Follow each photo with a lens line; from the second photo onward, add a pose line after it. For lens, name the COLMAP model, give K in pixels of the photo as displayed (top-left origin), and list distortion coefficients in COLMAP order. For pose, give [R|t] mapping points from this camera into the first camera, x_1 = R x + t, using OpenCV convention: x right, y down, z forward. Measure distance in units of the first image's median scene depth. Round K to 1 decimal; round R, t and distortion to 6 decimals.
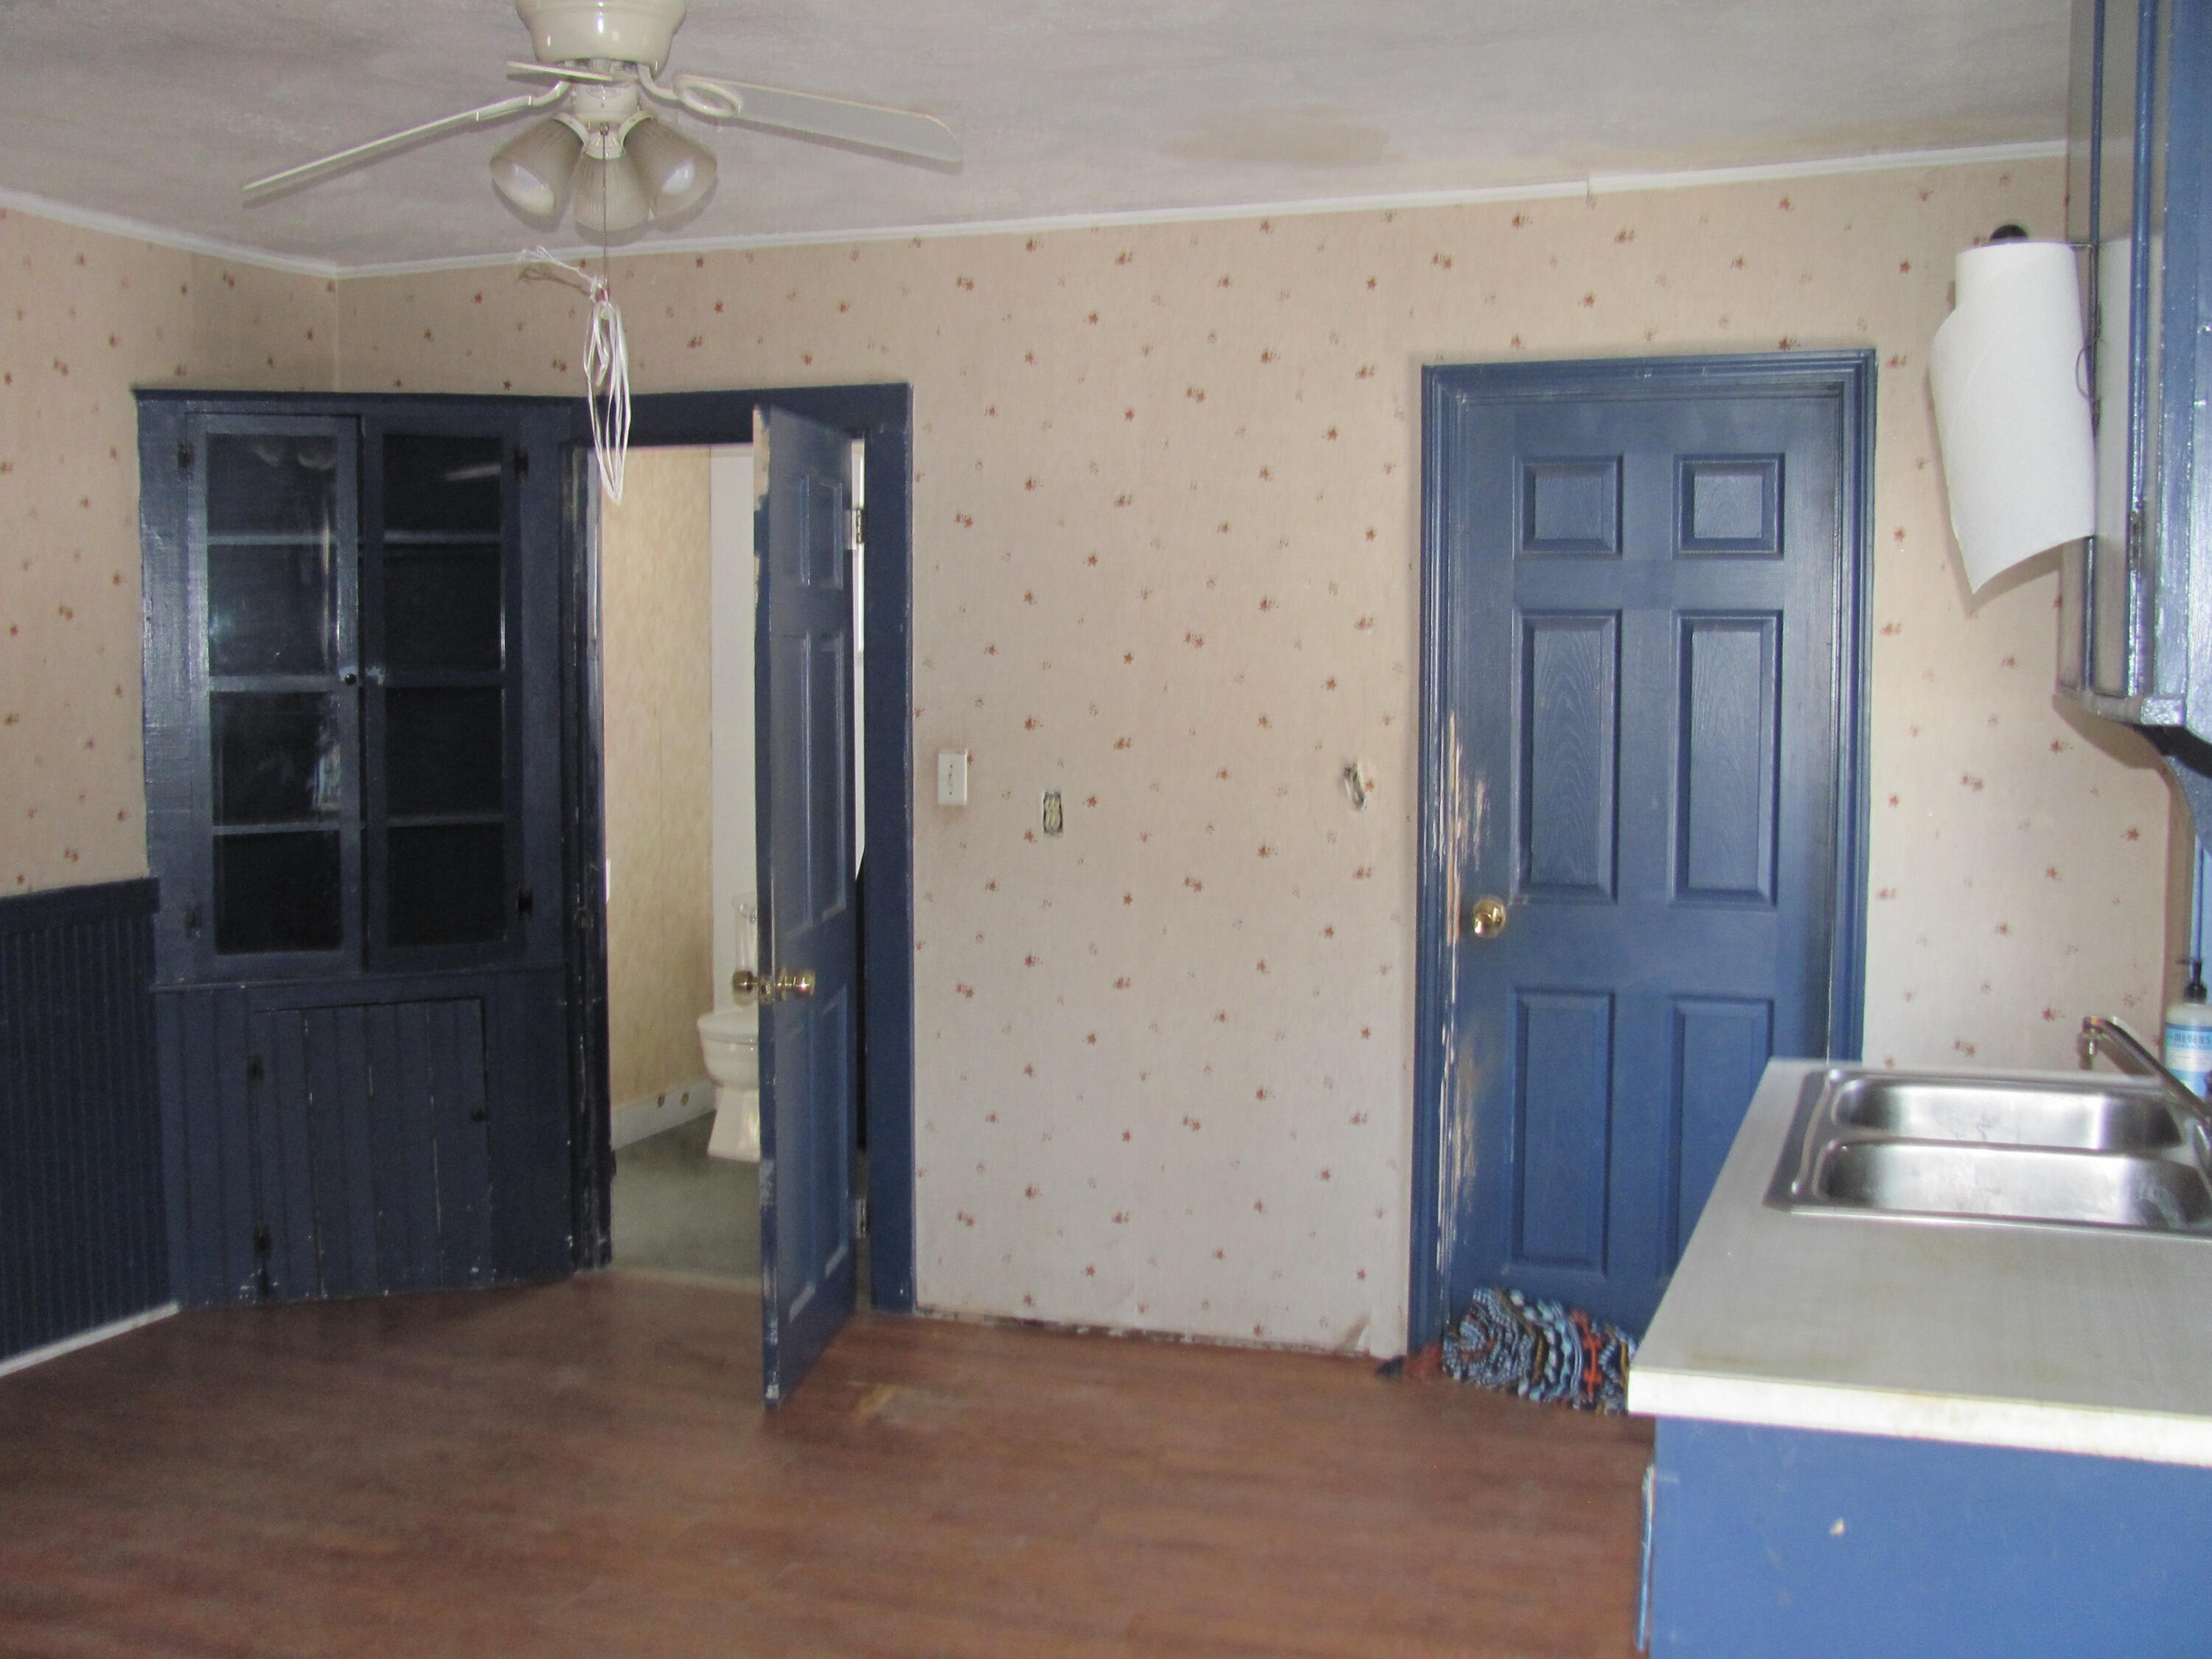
lens RADIAL K [[2381.5, 0, 1103.2], [0, 2381.5, 820.1], [0, 0, 1]] dist [-0.088390, 0.000000]
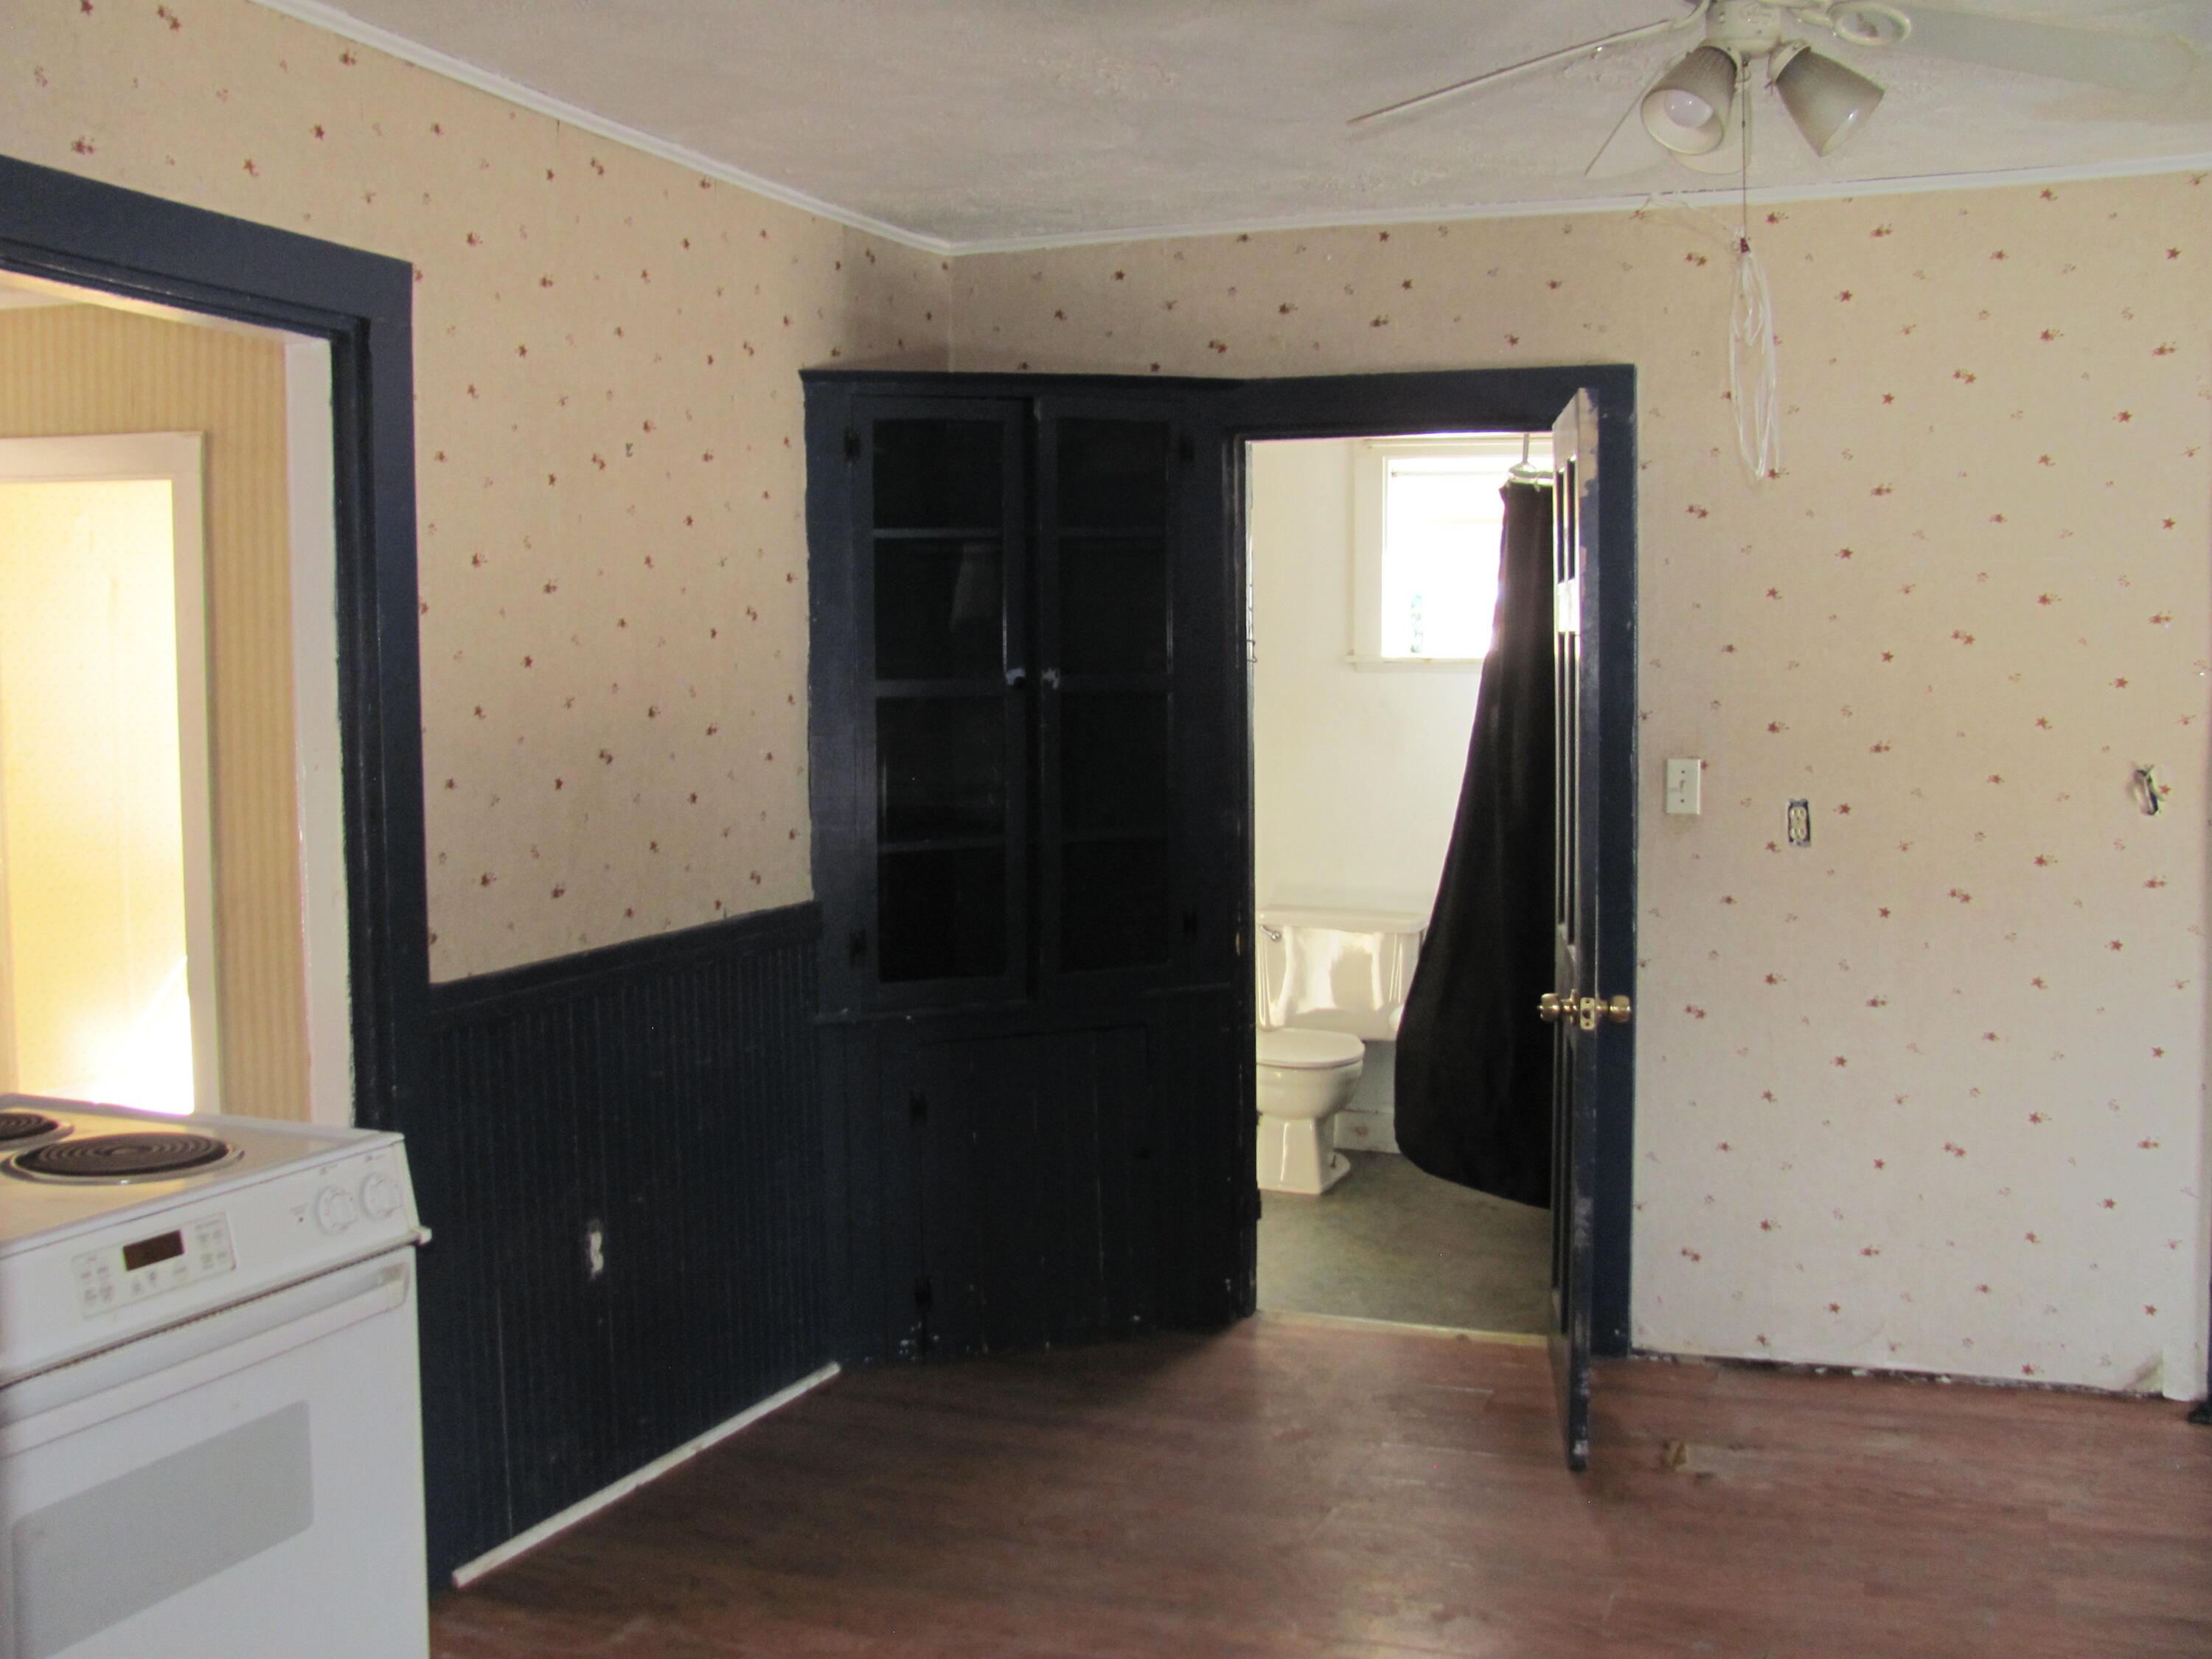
lens RADIAL K [[2381.5, 0, 1178.6], [0, 2381.5, 829.3], [0, 0, 1]] dist [-0.088390, 0.000000]
pose [[0.999945, -0.009320, -0.004874, -0.261974], [0.009321, 0.999957, 0.000177, -0.002578], [0.004872, -0.000223, 0.999988, 0.067362]]
